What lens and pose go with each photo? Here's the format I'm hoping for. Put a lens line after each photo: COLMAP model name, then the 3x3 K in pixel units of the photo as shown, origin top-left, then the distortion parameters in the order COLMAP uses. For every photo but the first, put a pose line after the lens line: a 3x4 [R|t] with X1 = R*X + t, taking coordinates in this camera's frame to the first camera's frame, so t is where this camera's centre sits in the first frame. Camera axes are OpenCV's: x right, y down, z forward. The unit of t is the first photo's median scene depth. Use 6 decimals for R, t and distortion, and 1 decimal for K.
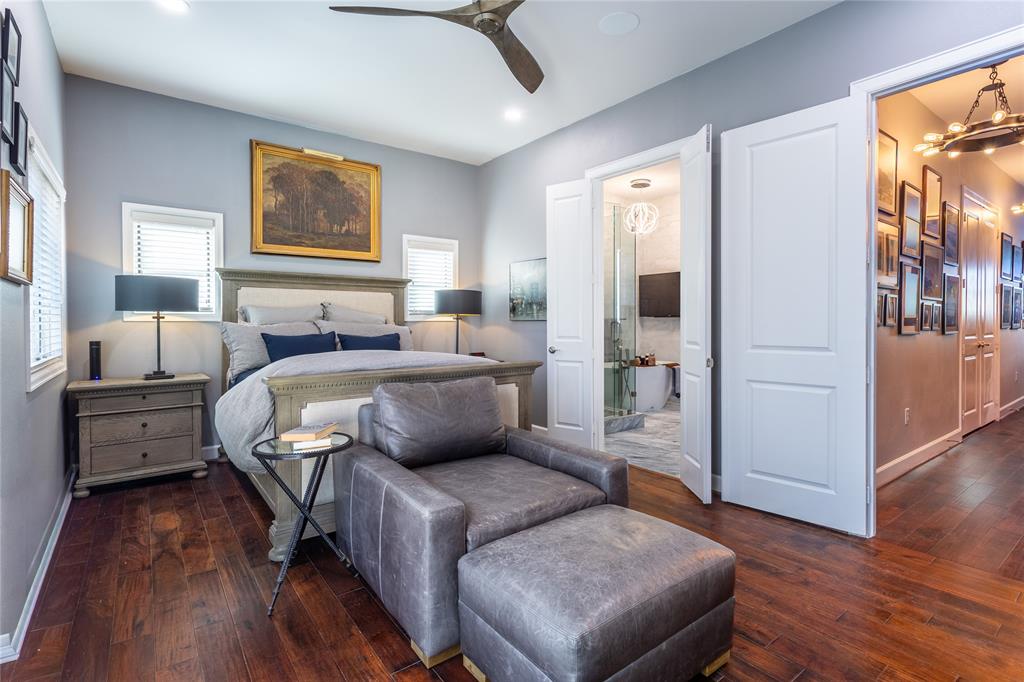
lens RADIAL K [[501.6, 0, 526.9], [0, 501.6, 319.6], [0, 0, 1]] dist [0.009254, 0.001308]
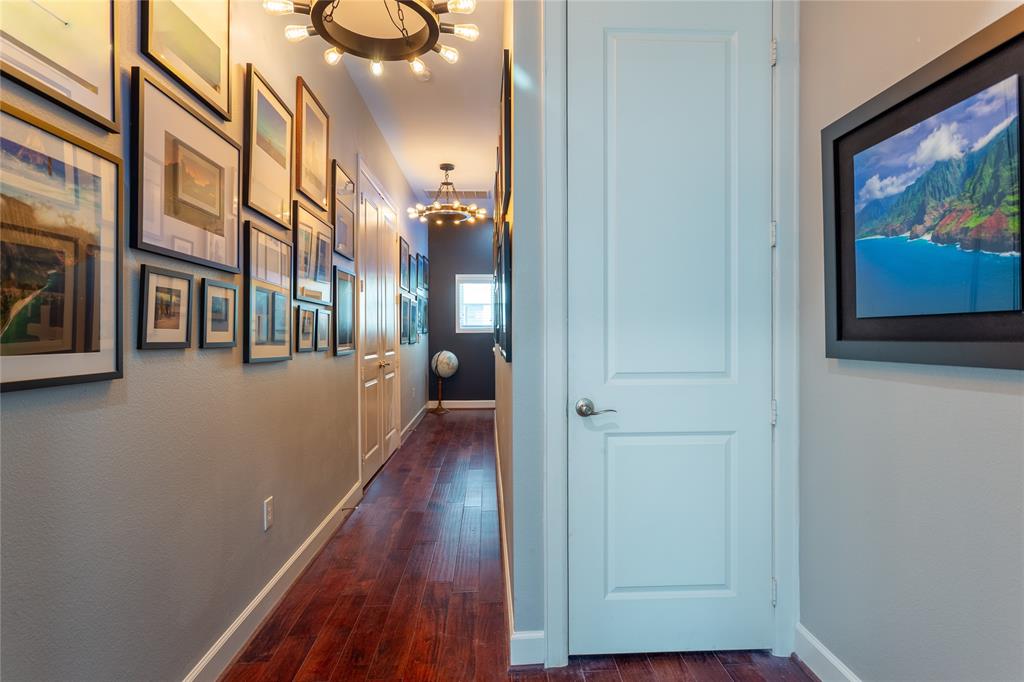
lens RADIAL K [[552.3, 0, 513.6], [0, 552.3, 336.9], [0, 0, 1]] dist [-0.001870, 0.000025]
pose [[0.585221, -0.011689, 0.810790, 0.300973], [0.010736, 0.999920, 0.006667, 0.001478], [-0.810803, 0.004802, 0.585299, 0.307167]]
